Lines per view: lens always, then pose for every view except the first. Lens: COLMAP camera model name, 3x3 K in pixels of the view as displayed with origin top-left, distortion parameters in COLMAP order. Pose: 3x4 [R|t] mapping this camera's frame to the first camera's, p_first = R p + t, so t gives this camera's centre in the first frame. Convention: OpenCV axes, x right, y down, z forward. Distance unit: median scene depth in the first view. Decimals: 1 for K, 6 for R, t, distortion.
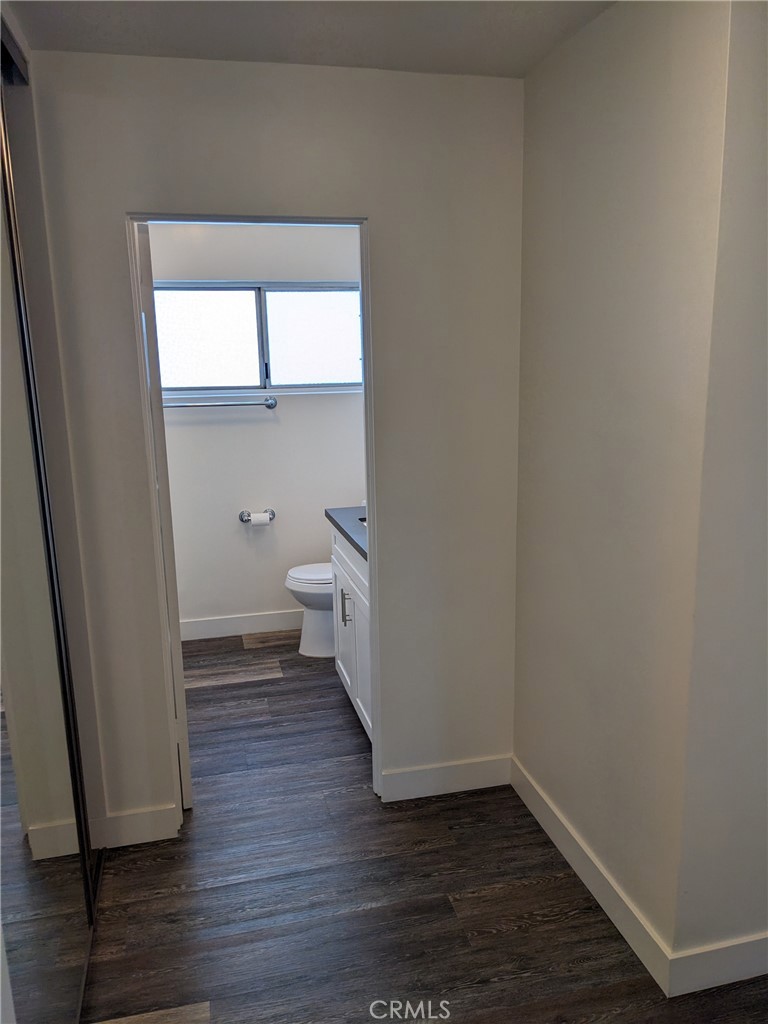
lens RADIAL K [[811.2, 0, 388.9], [0, 811.2, 516.7], [0, 0, 1]] dist [-0.006566, -0.014520]
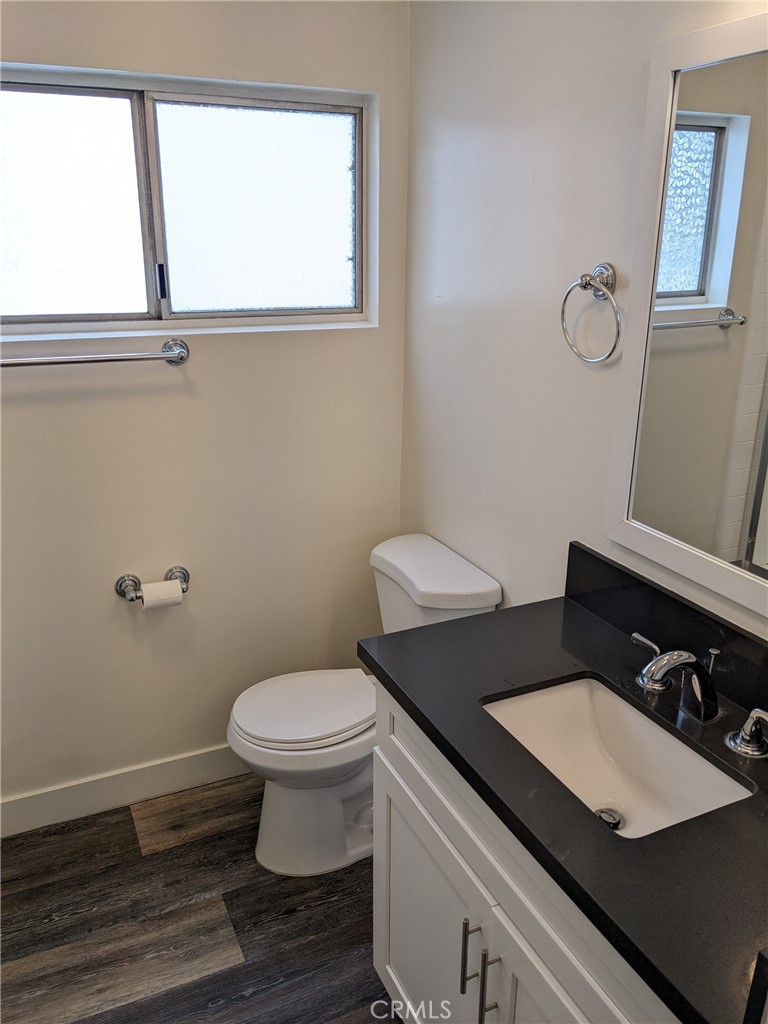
lens RADIAL K [[811.2, 0, 381.0], [0, 811.2, 505.2], [0, 0, 1]] dist [-0.006566, -0.014520]
pose [[0.981037, -0.030345, 0.191432, -0.121627], [0.005533, 0.991650, 0.128837, -0.112595], [-0.193744, -0.125335, 0.973013, 0.509221]]
